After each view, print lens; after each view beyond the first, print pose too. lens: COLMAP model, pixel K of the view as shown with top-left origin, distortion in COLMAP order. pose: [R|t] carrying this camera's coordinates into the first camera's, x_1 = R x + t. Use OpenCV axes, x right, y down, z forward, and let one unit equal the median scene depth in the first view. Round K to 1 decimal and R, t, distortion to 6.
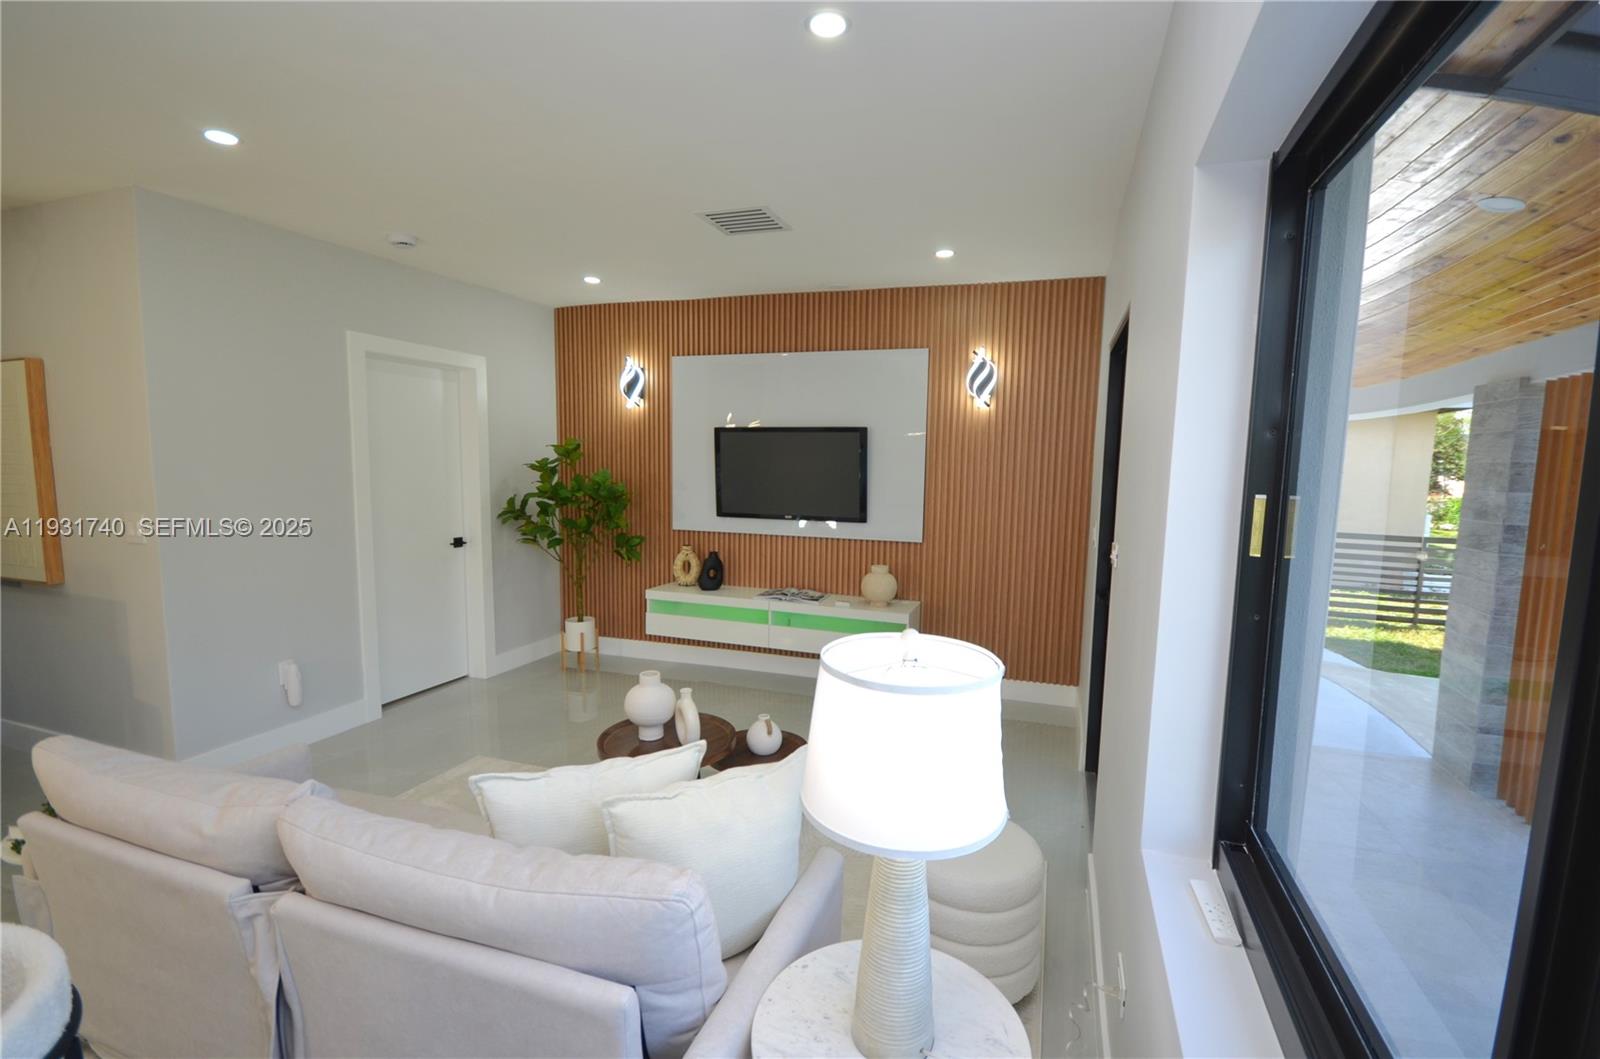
lens RADIAL K [[705.4, 0, 815.5], [0, 705.4, 538.2], [0, 0, 1]] dist [-0.002064, -0.001584]
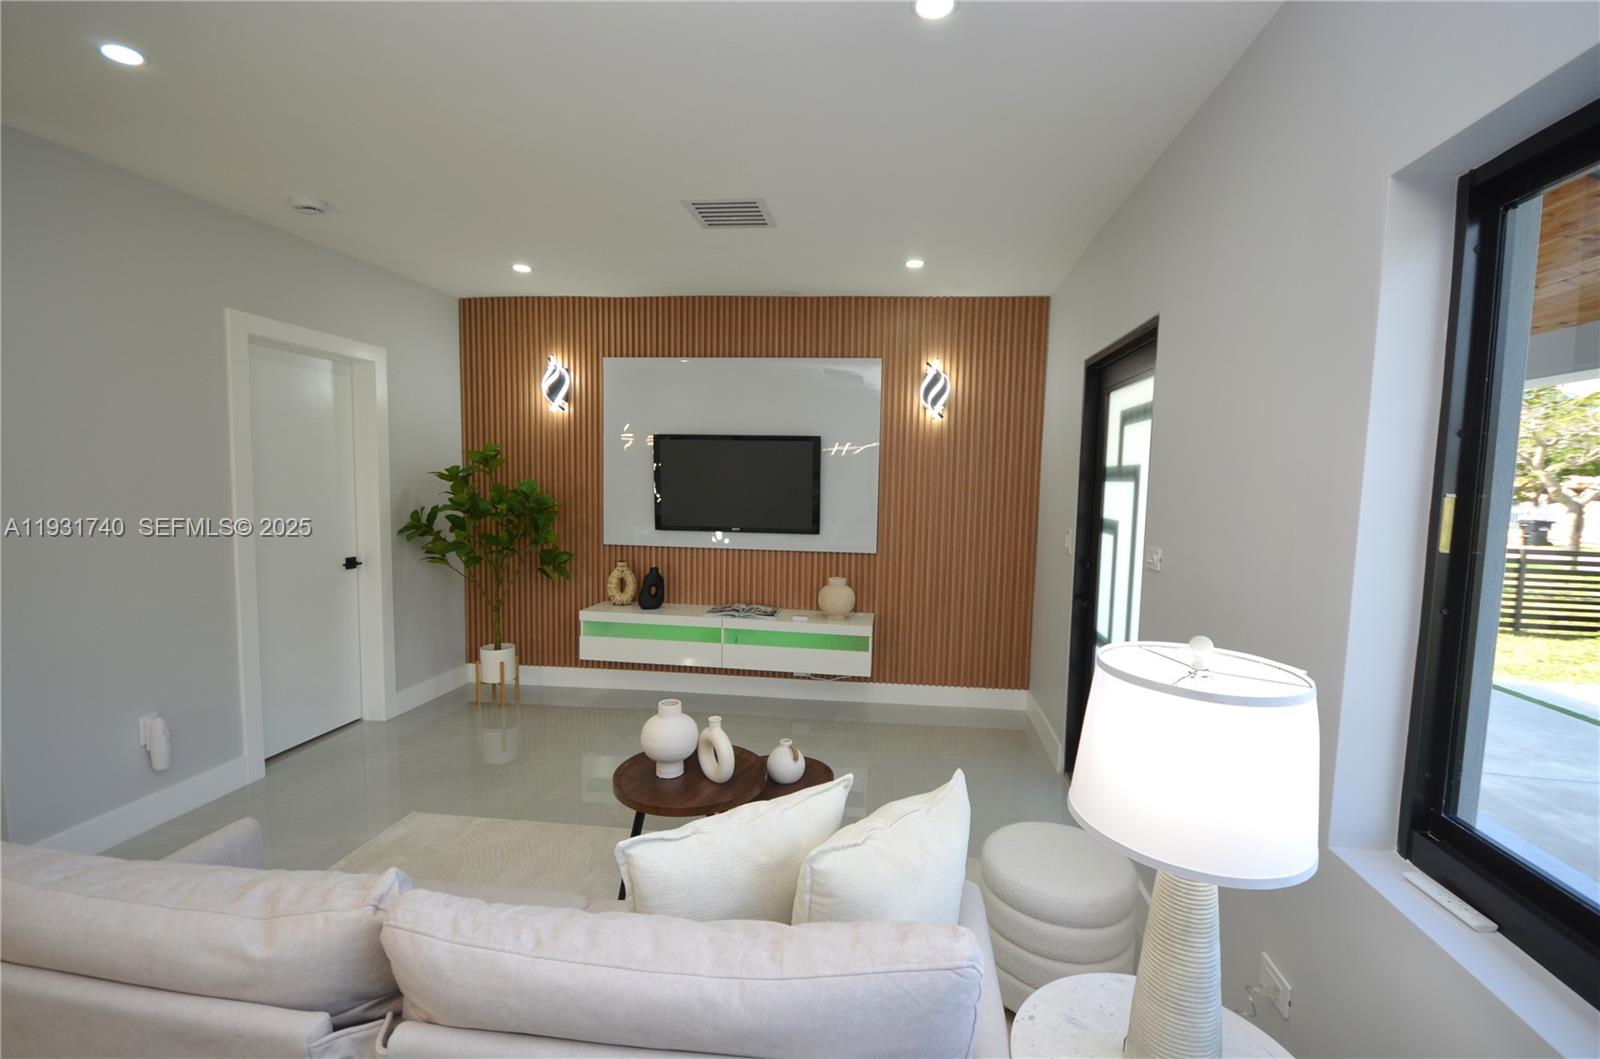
lens RADIAL K [[705.4, 0, 815.5], [0, 705.4, 538.2], [0, 0, 1]] dist [-0.002064, -0.001584]
pose [[0.978605, -0.013393, 0.205313, -0.134540], [0.017677, 0.999662, -0.019044, 0.002206], [-0.204989, 0.022266, 0.978511, 0.047072]]
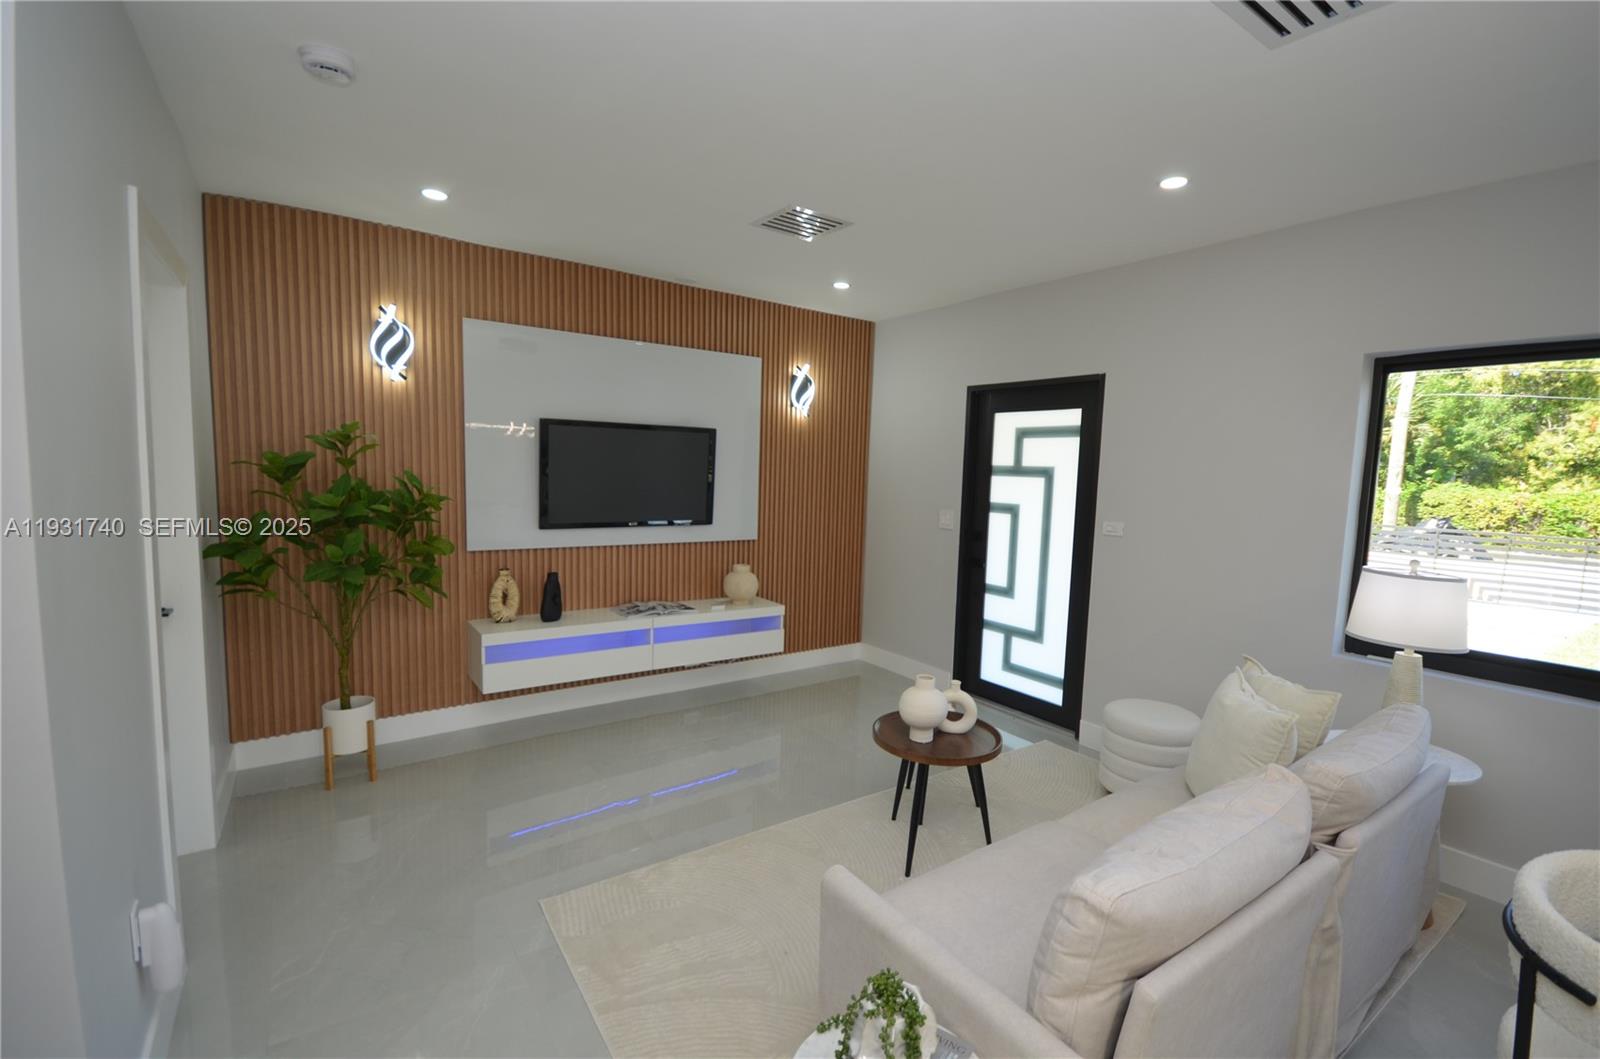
lens RADIAL K [[729.7, 0, 825.6], [0, 729.7, 534.2], [0, 0, 1]] dist [-0.000063, 0.005273]
pose [[0.575393, -0.077545, 0.814193, -0.680984], [0.067877, 0.996589, 0.046947, -0.045813], [-0.815056, 0.028251, 0.578693, 0.275700]]
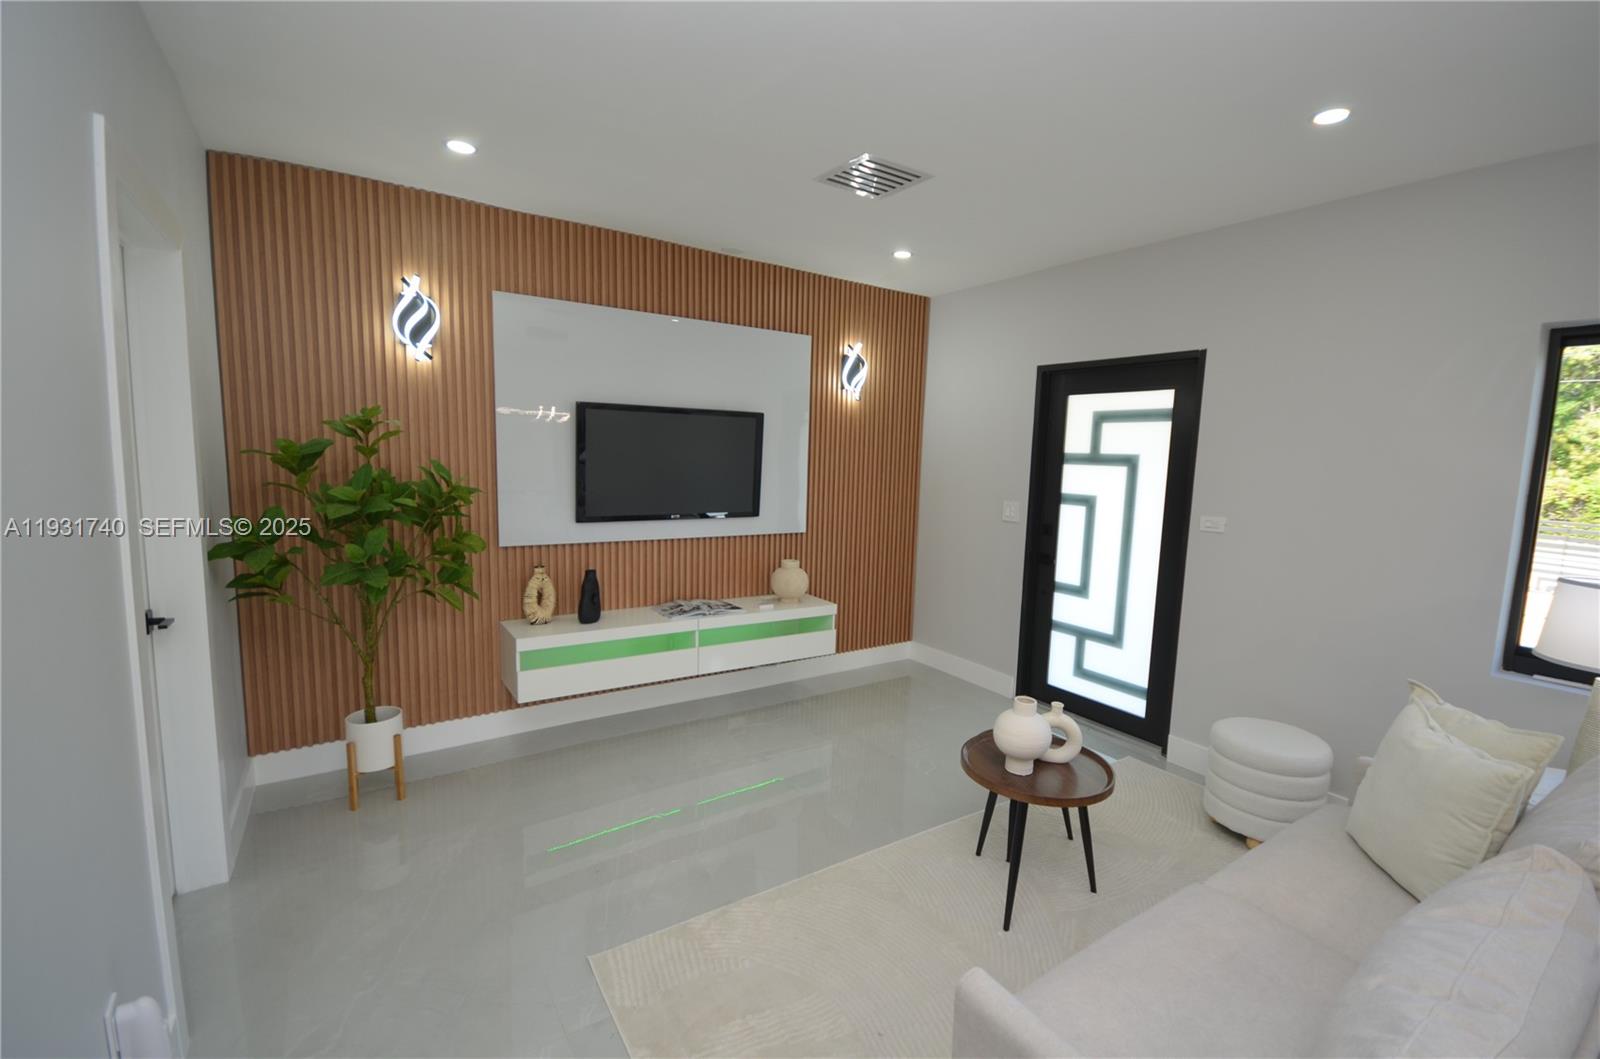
lens RADIAL K [[723.8, 0, 825.2], [0, 723.8, 535.7], [0, 0, 1]] dist [0.003141, -0.000297]
pose [[0.597763, -0.095257, 0.795994, -0.638191], [0.067088, 0.995377, 0.068736, -0.056549], [-0.798861, 0.012314, 0.601390, 0.362934]]
